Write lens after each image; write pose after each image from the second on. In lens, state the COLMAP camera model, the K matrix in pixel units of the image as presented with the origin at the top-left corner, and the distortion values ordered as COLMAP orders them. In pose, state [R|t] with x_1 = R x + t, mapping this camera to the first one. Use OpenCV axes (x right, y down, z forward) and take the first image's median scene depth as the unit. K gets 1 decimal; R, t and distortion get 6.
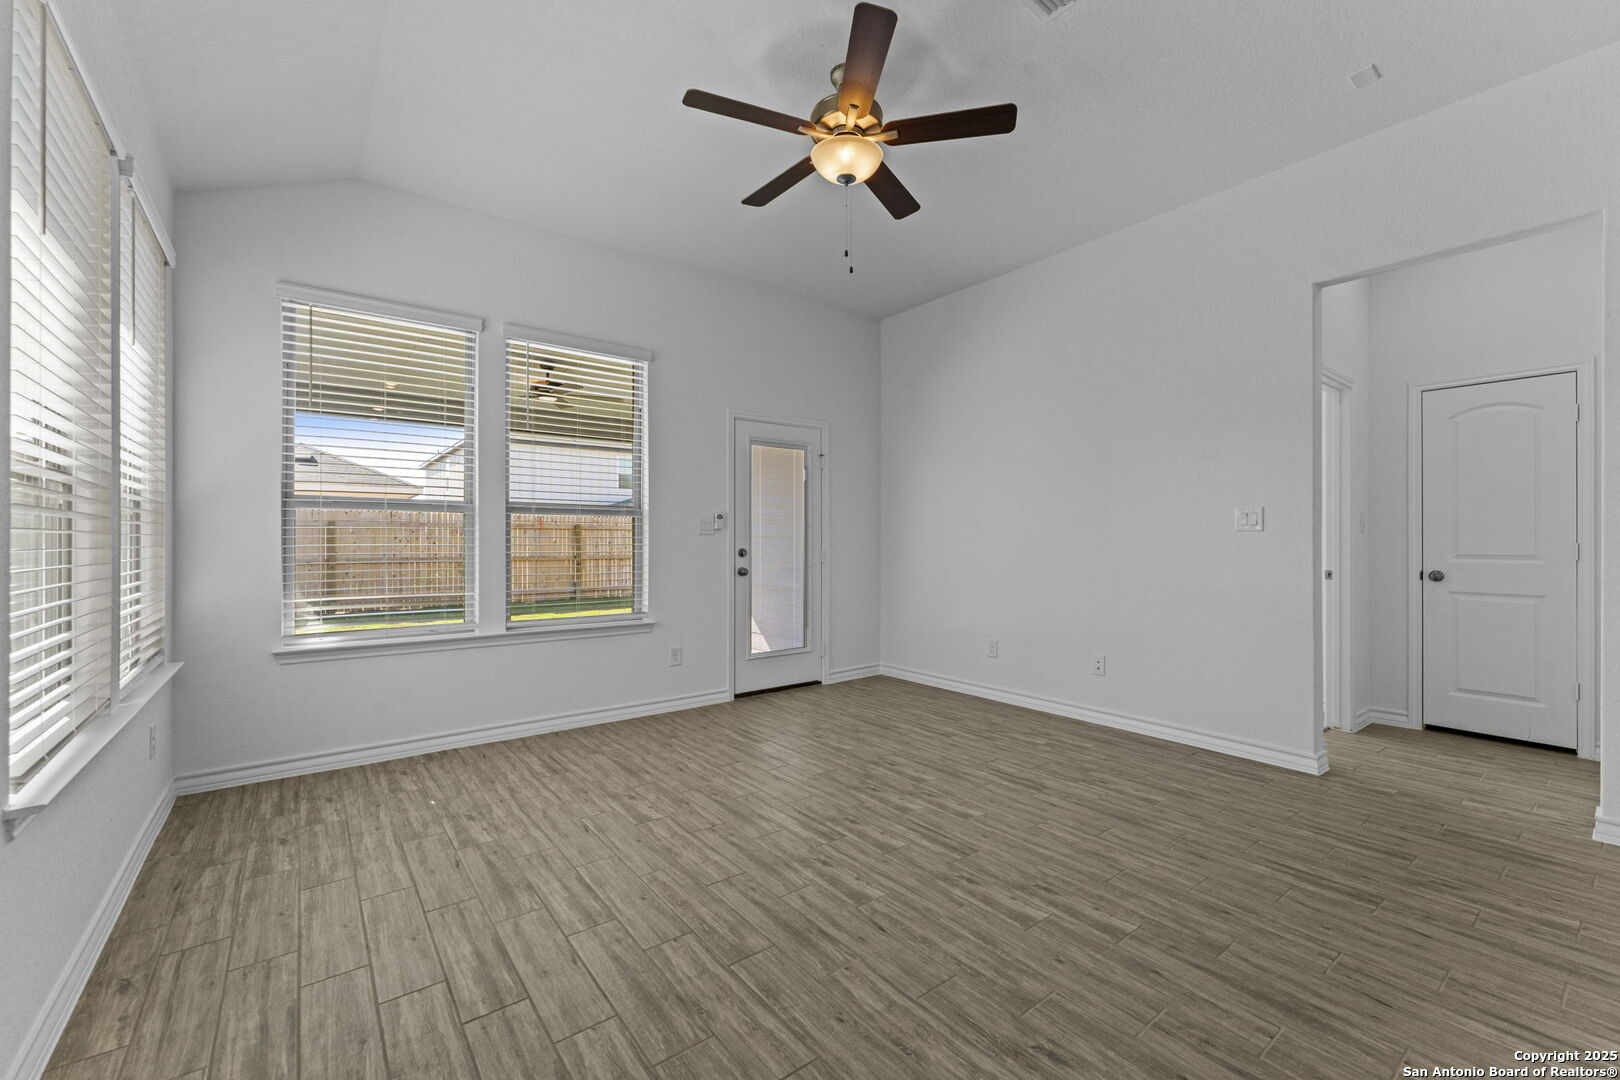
lens RADIAL K [[672.4, 0, 812.8], [0, 672.4, 573.7], [0, 0, 1]] dist [-0.001974, -0.000035]
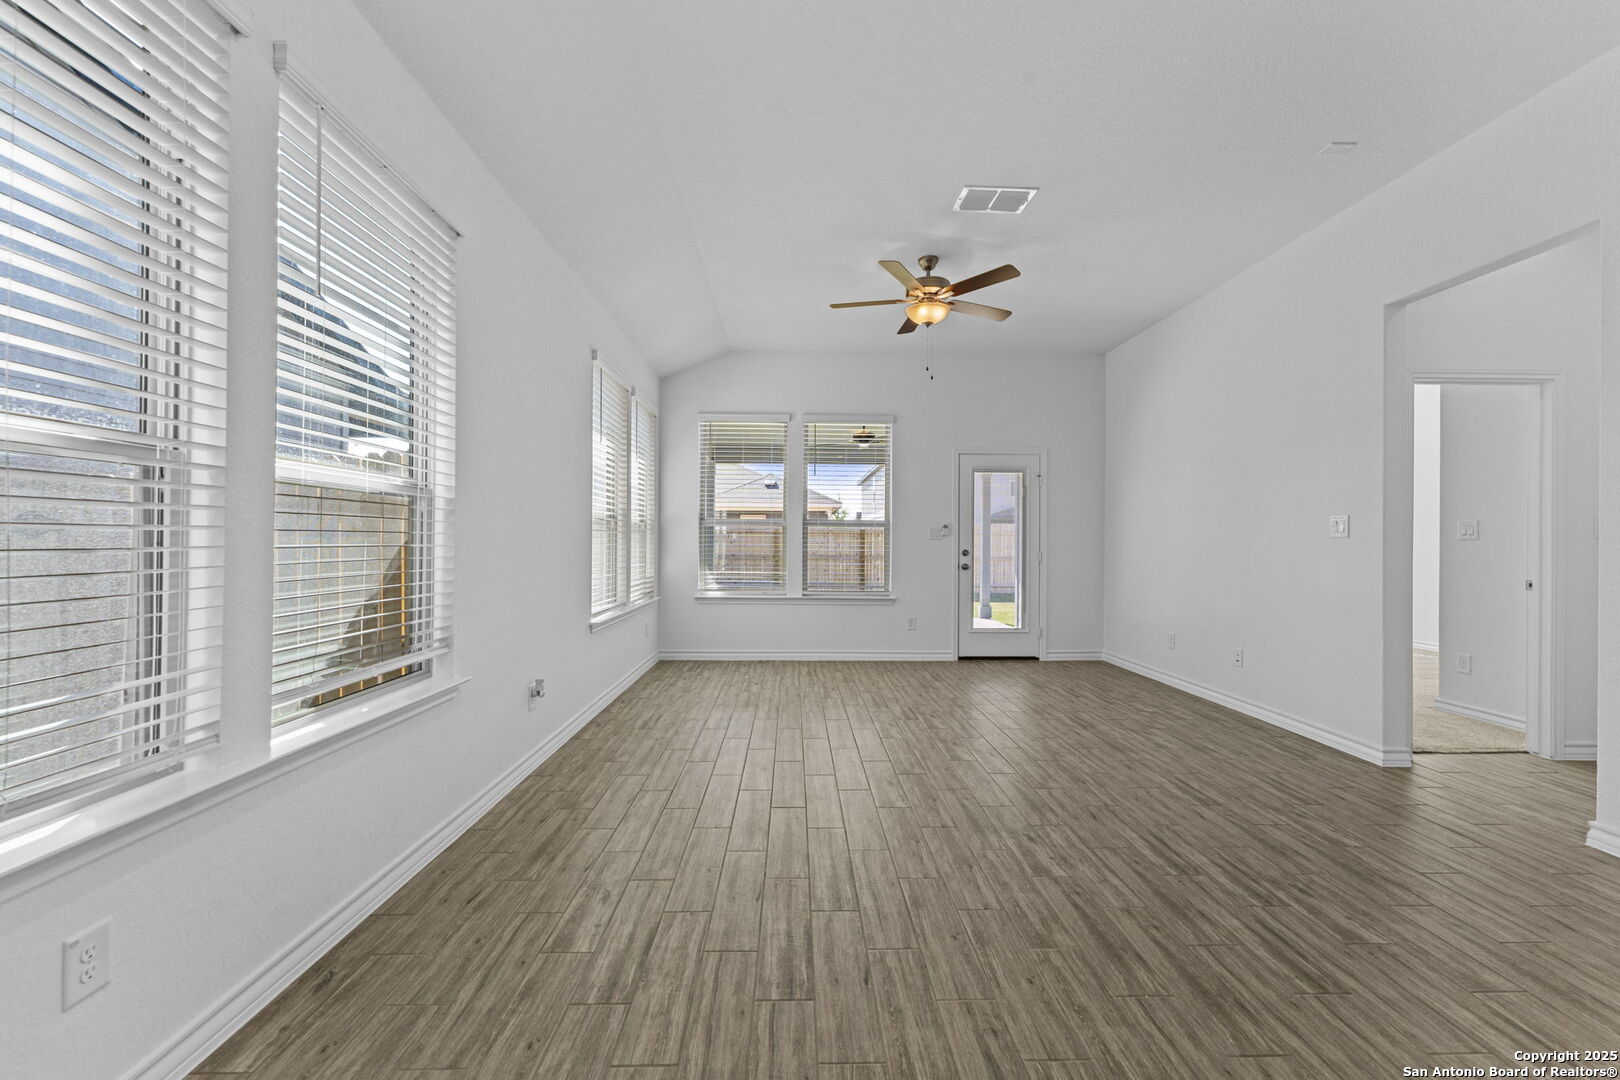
lens RADIAL K [[712.5, 0, 808.8], [0, 712.5, 546.8], [0, 0, 1]] dist [-0.001044, -0.000044]
pose [[0.797553, 0.010365, -0.603159, 0.511450], [-0.037427, 0.998776, -0.032326, 0.015547], [0.602086, 0.048356, 0.796965, -0.341985]]
